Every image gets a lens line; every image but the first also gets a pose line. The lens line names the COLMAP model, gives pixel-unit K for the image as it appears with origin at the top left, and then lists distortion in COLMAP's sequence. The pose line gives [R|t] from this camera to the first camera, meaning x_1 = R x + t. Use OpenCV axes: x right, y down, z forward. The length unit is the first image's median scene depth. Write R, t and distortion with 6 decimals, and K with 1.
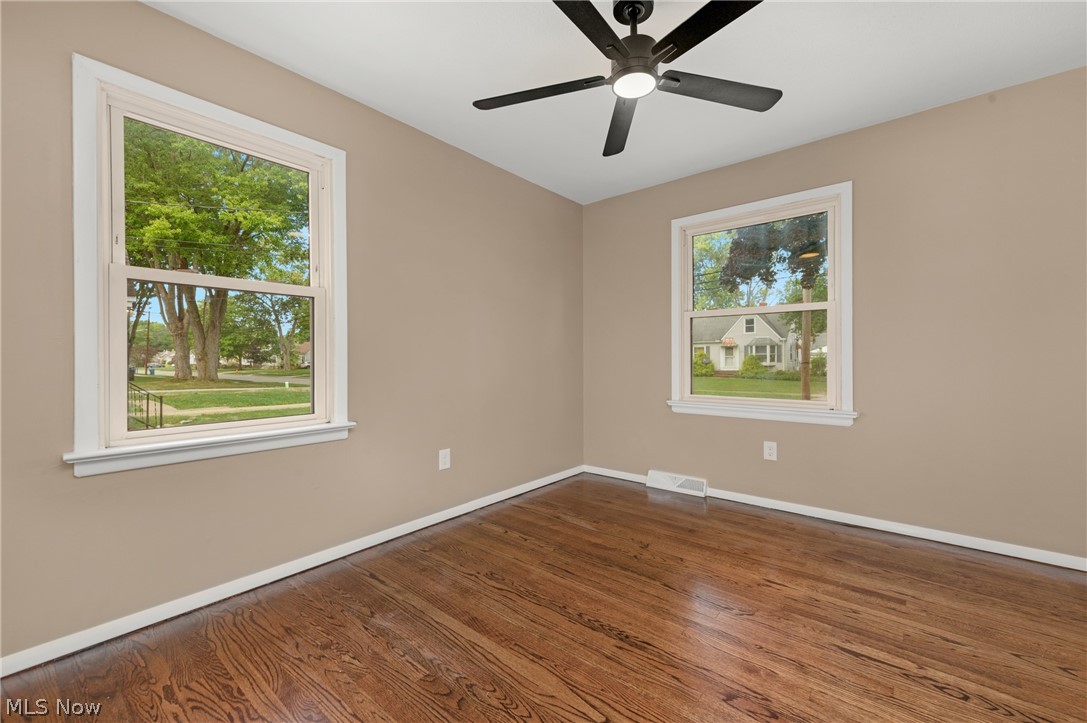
lens RADIAL K [[429.5, 0, 558.7], [0, 429.5, 358.1], [0, 0, 1]] dist [0.013975, -0.004053]
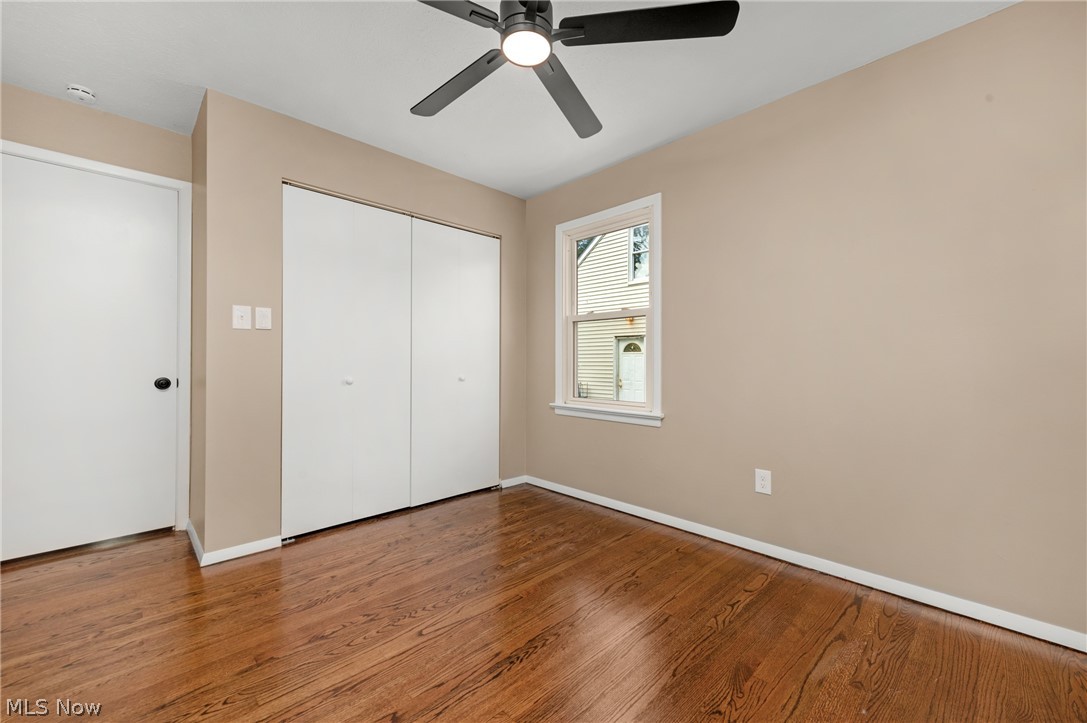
lens RADIAL K [[429.5, 0, 558.7], [0, 429.5, 358.1], [0, 0, 1]] dist [0.013975, -0.004053]
pose [[-0.088863, -0.006279, -0.996024, 0.838653], [-0.003365, 0.999976, -0.006004, -0.001616], [0.996038, 0.002818, -0.088882, 0.919496]]
